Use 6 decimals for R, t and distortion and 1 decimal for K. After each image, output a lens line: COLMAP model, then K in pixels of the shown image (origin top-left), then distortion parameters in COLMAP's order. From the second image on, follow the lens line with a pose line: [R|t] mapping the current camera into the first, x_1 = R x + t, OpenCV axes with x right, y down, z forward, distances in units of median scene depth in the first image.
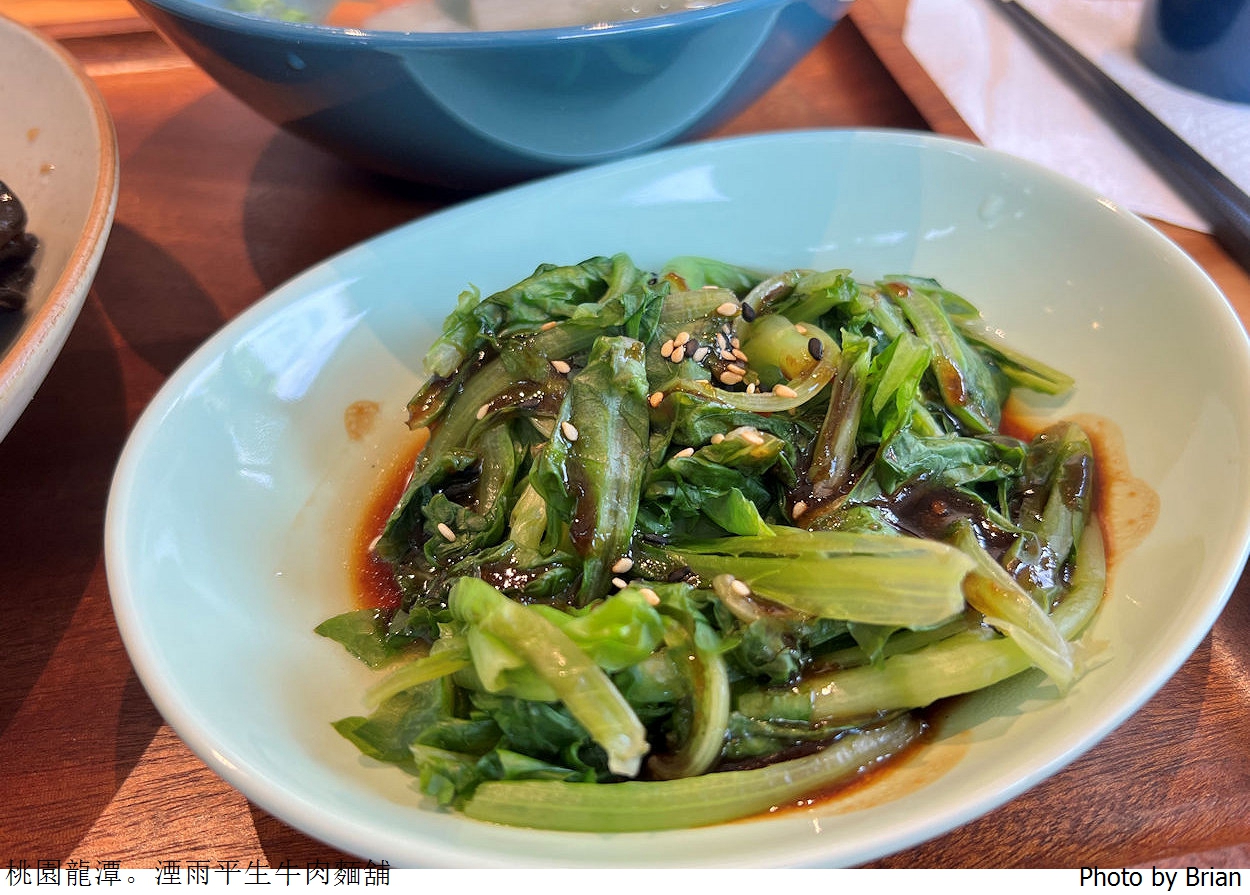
lens RADIAL K [[1083.2, 0, 623.1], [0, 1083.2, 433.4], [0, 0, 1]] dist [0.085044, -0.254911]
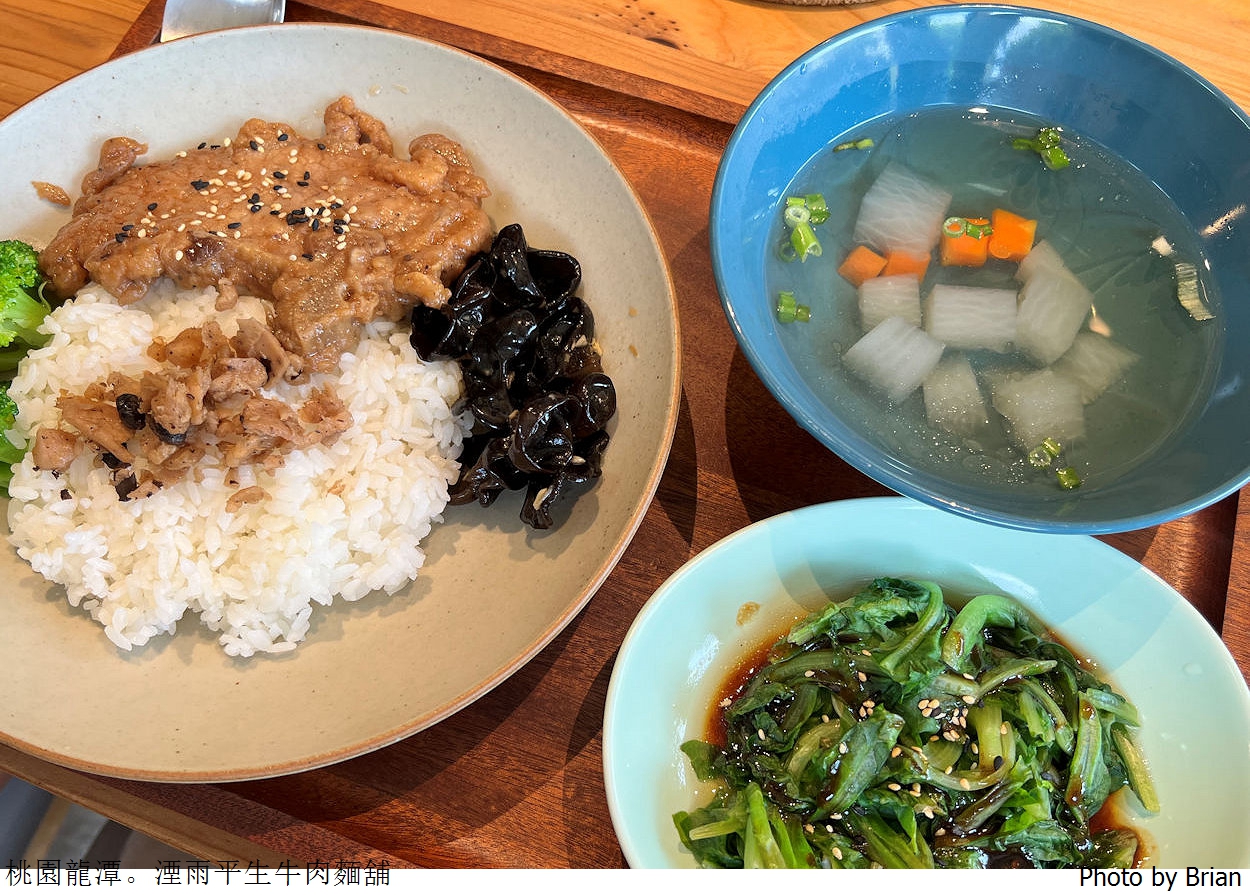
lens RADIAL K [[1081.7, 0, 625.0], [0, 1081.7, 447.5], [0, 0, 1]] dist [0.006058, 0.012874]
pose [[0.874962, 0.452114, -0.173302, -0.277825], [-0.357488, 0.844606, 0.398552, -1.006179], [0.326563, -0.286765, 0.900623, -0.614414]]
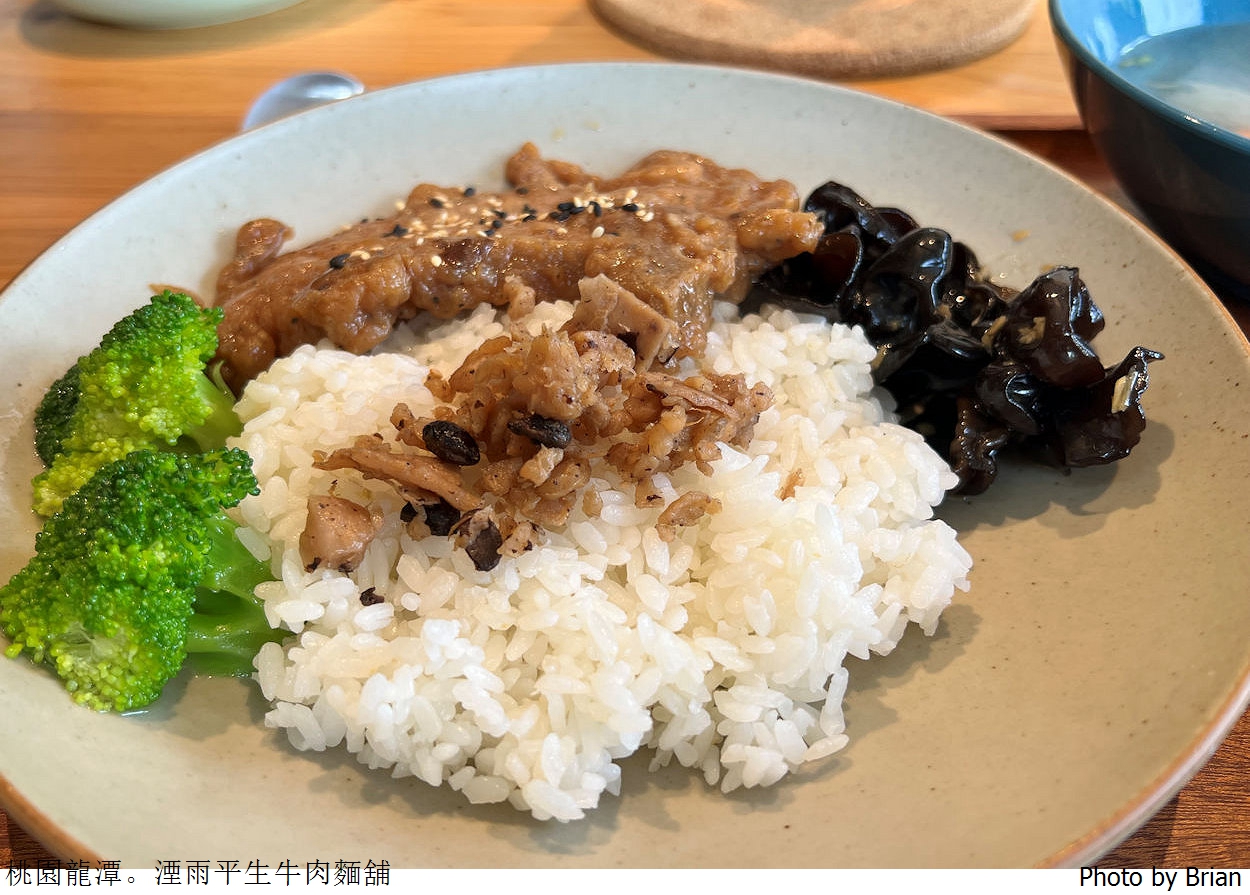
lens RADIAL K [[1083.2, 0, 623.1], [0, 1083.2, 433.4], [0, 0, 1]] dist [0.085044, -0.254911]
pose [[0.980831, 0.134184, -0.141298, -1.074919], [-0.139601, 0.989780, -0.029099, 0.039525], [0.135949, 0.048266, 0.989539, -0.285568]]
